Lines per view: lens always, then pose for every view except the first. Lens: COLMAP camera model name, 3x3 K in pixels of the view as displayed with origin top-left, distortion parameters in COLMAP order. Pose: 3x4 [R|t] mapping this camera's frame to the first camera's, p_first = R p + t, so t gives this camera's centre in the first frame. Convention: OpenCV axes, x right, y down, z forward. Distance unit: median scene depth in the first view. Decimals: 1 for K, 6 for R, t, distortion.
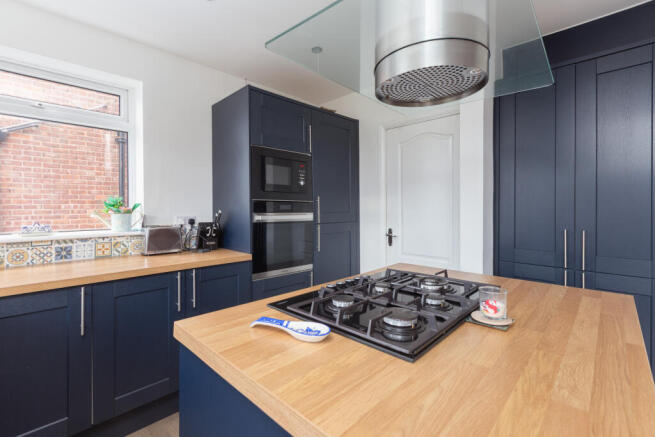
lens RADIAL K [[299.1, 0, 314.3], [0, 299.1, 208.4], [0, 0, 1]] dist [-0.002685, -0.000346]
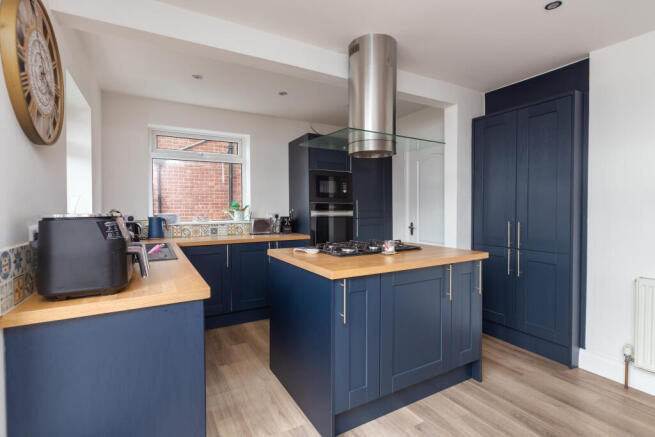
lens RADIAL K [[299.1, 0, 327.0], [0, 299.1, 215.5], [0, 0, 1]] dist [-0.002685, -0.000346]
pose [[0.971561, 0.003960, -0.236757, 0.254003], [0.001456, 0.999741, 0.022695, 0.003565], [0.236785, -0.022394, 0.971304, -0.544849]]
